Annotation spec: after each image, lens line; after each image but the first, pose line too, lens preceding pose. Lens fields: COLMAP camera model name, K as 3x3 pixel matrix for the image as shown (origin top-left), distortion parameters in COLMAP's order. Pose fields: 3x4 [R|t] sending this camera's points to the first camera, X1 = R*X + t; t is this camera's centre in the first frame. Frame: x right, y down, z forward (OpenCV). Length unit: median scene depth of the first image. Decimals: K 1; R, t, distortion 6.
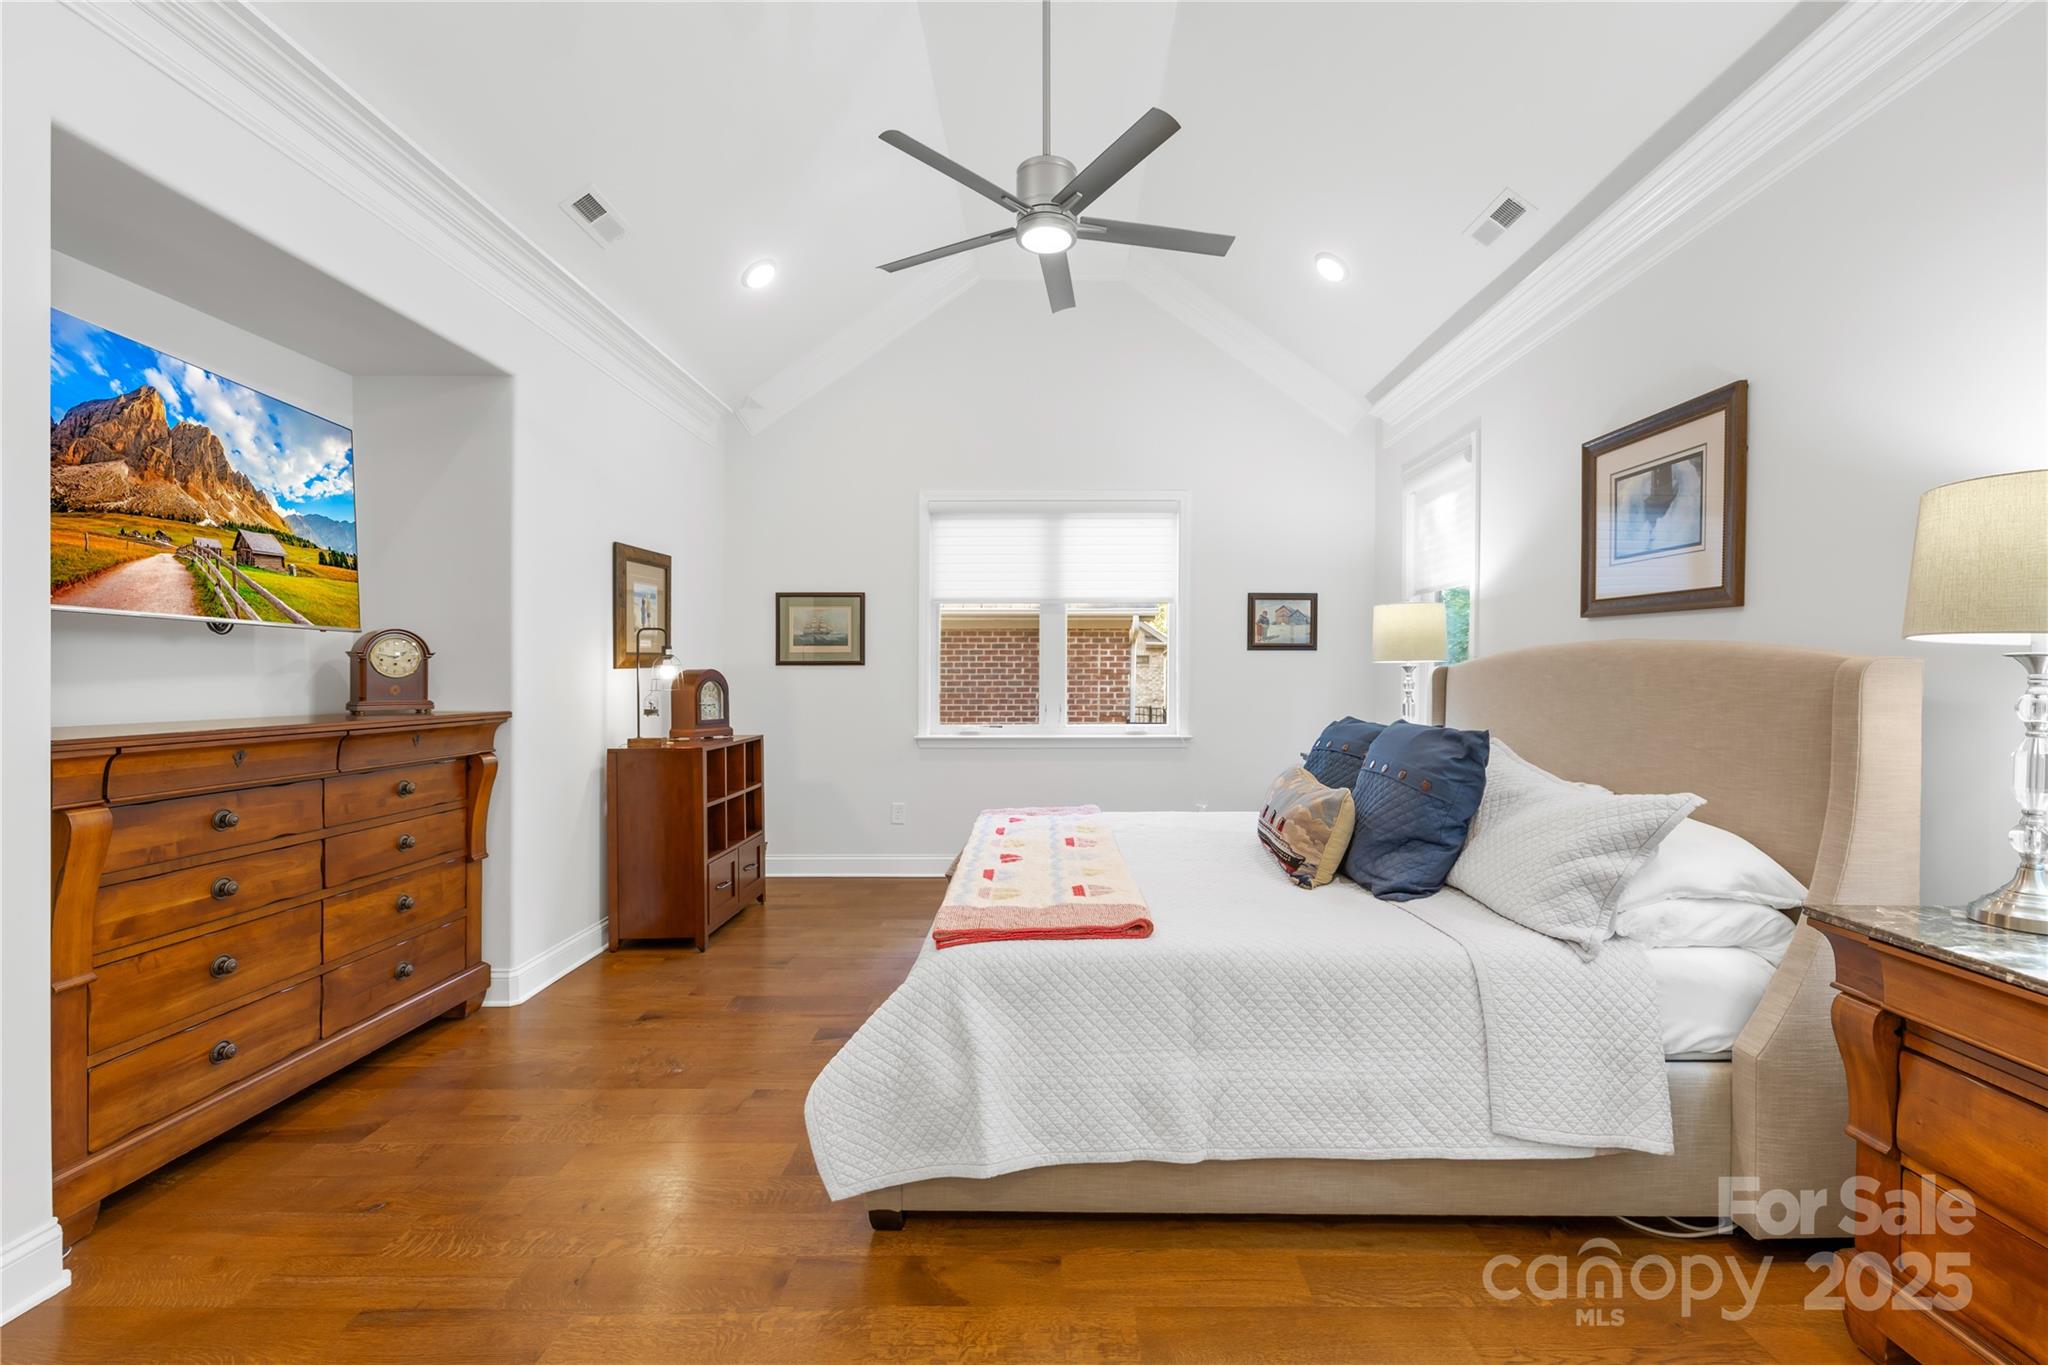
lens RADIAL K [[890.6, 0, 1030.6], [0, 890.6, 675.3], [0, 0, 1]] dist [-0.000077, -0.000102]
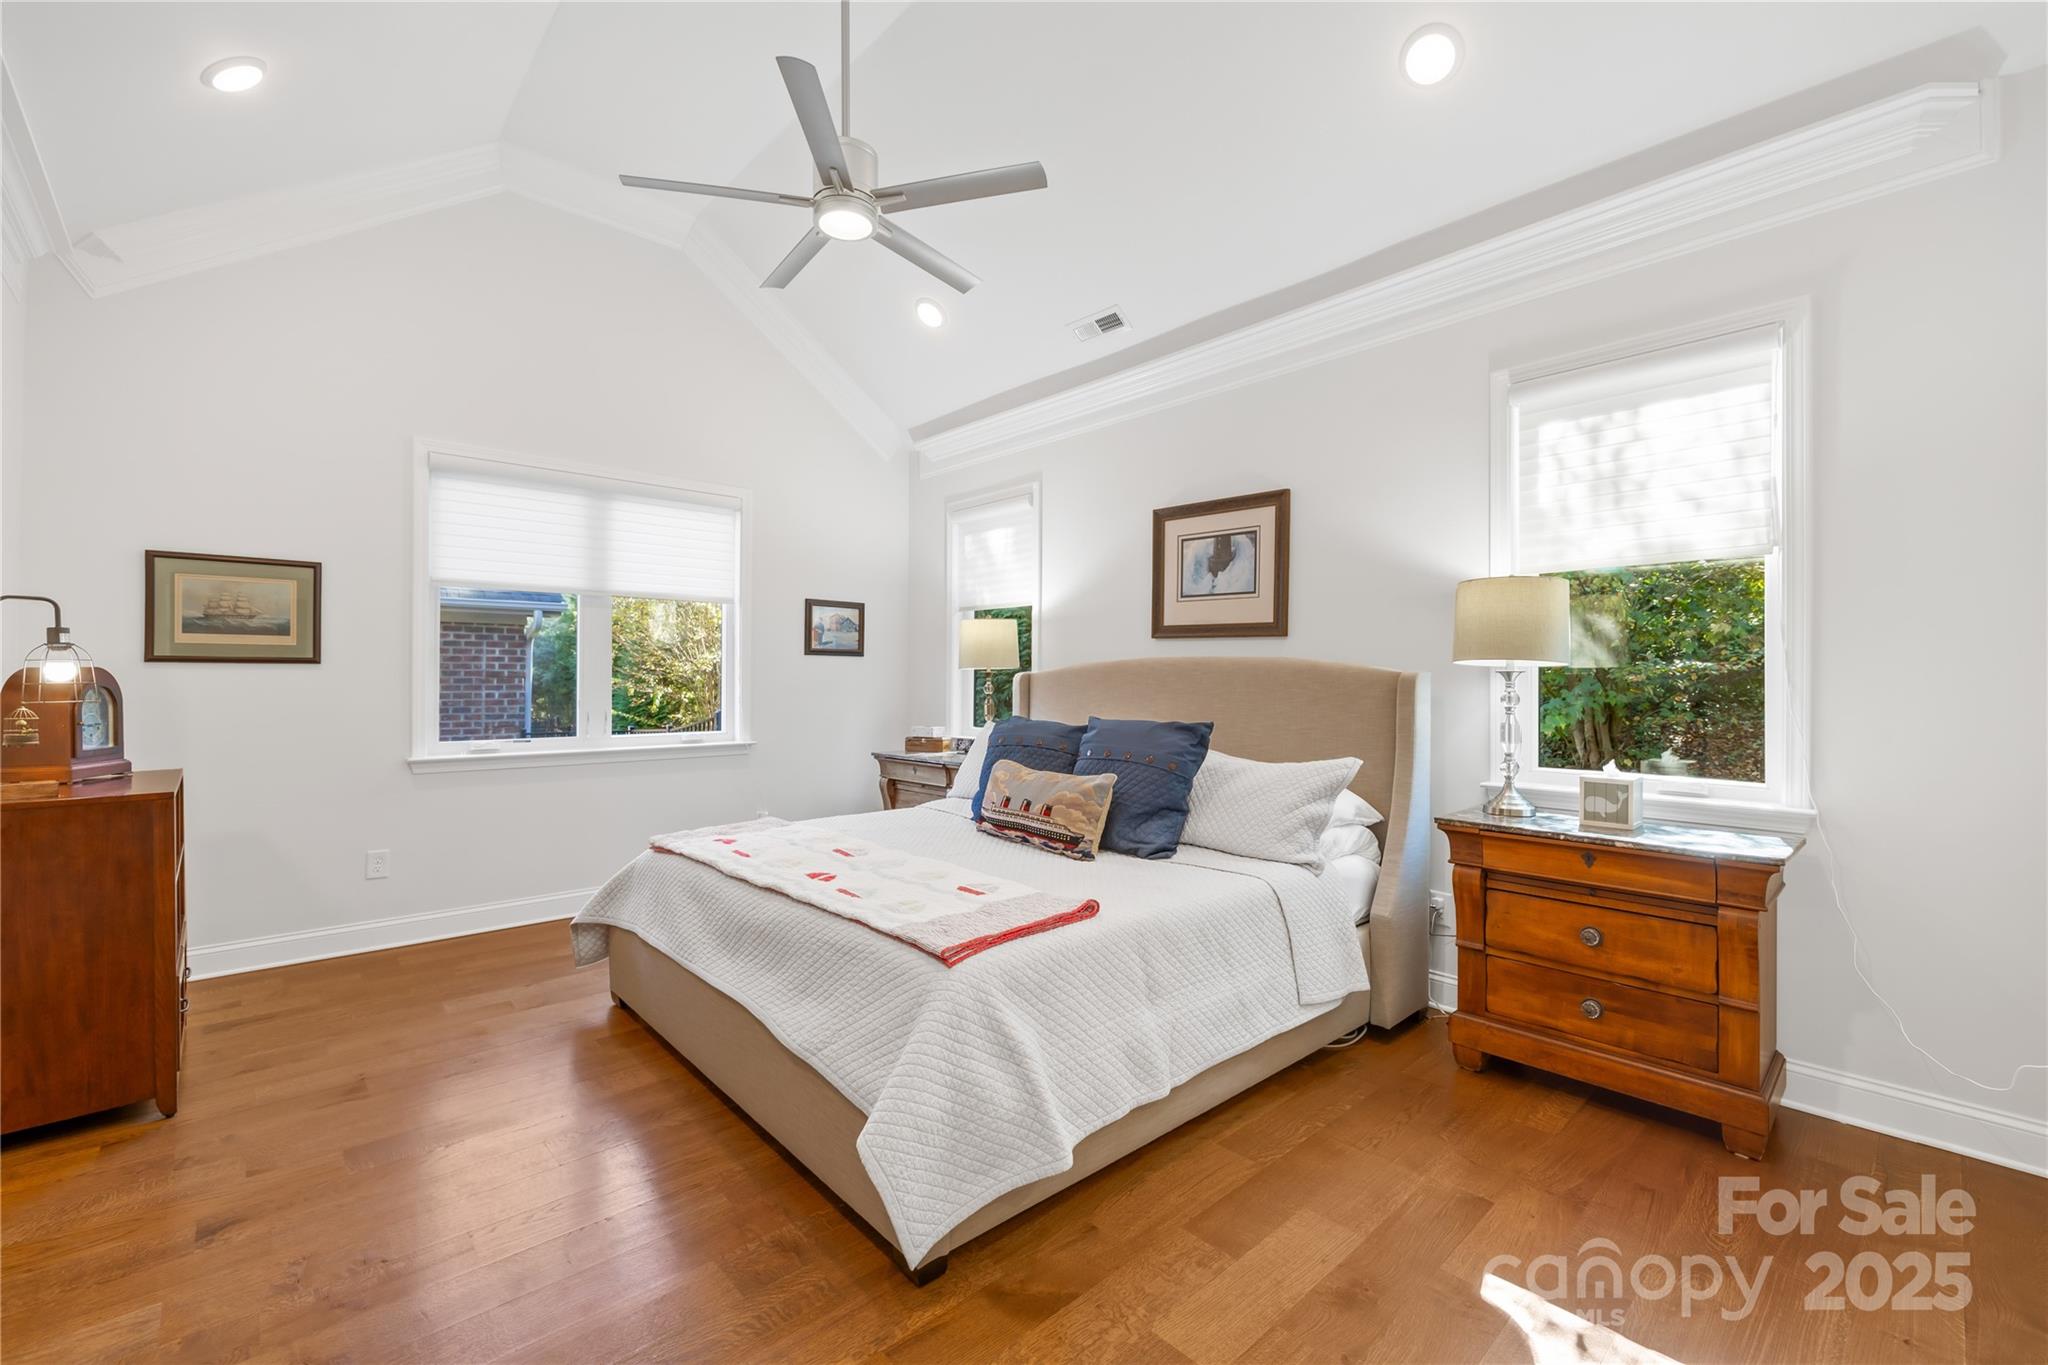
lens RADIAL K [[876.9, 0, 1034.1], [0, 876.9, 672.5], [0, 0, 1]] dist [-0.000561, -0.000556]
pose [[0.726478, 0.008541, 0.687136, -0.500431], [-0.003285, 0.999954, -0.008956, -0.000240], [-0.687182, 0.004249, 0.726473, 0.185653]]
